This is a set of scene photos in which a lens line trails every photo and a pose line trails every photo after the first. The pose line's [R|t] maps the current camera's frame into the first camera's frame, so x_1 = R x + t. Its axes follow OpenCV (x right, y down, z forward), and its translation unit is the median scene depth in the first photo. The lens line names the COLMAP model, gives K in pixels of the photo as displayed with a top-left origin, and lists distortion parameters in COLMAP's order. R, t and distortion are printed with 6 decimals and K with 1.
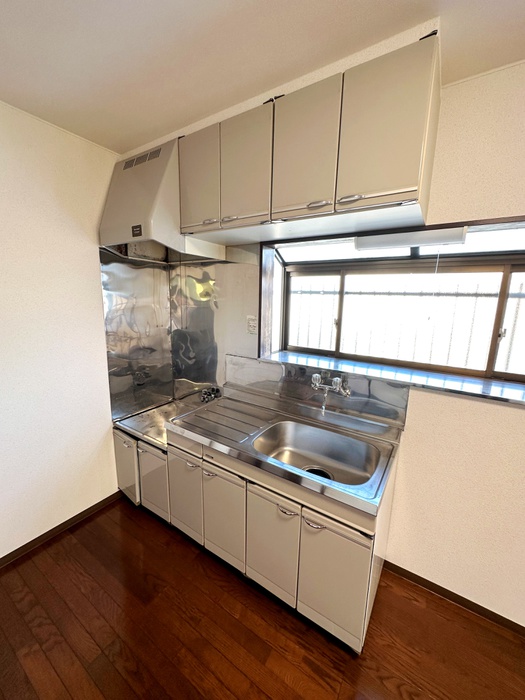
lens RADIAL K [[276.5, 0, 262.5], [0, 276.5, 350.0], [0, 0, 1]] dist [-0.000162, -0.004821]
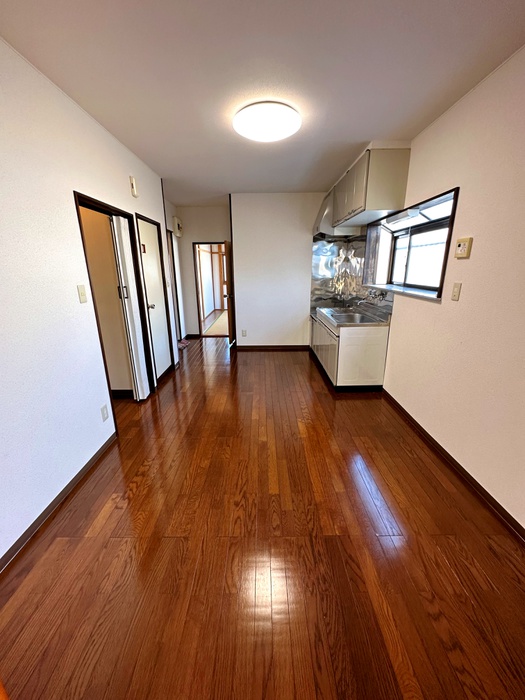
lens RADIAL K [[276.5, 0, 262.5], [0, 276.5, 350.0], [0, 0, 1]] dist [-0.000162, -0.004821]
pose [[0.551902, 0.206055, -0.808050, 1.392266], [-0.113268, 0.978534, 0.172166, 0.240141], [0.826181, -0.003492, 0.563394, -0.755329]]
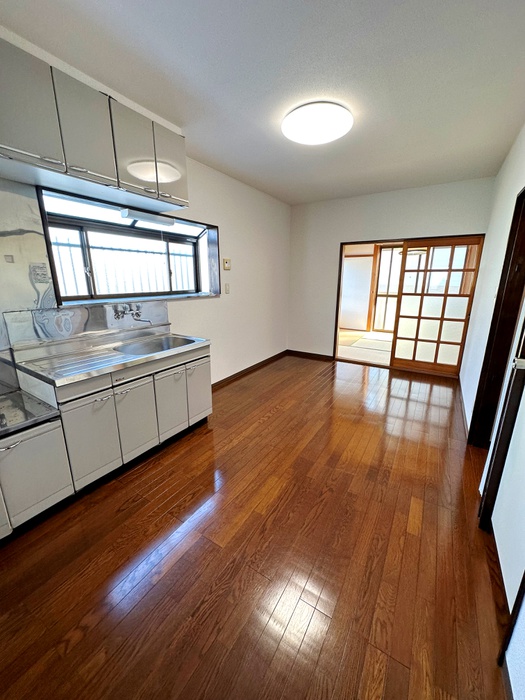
lens RADIAL K [[276.5, 0, 262.5], [0, 276.5, 350.0], [0, 0, 1]] dist [-0.000162, -0.004821]
pose [[-0.010906, -0.275941, 0.961113, -1.087583], [0.176720, 0.945508, 0.273466, 0.037723], [-0.984201, 0.172830, 0.038453, 0.267581]]
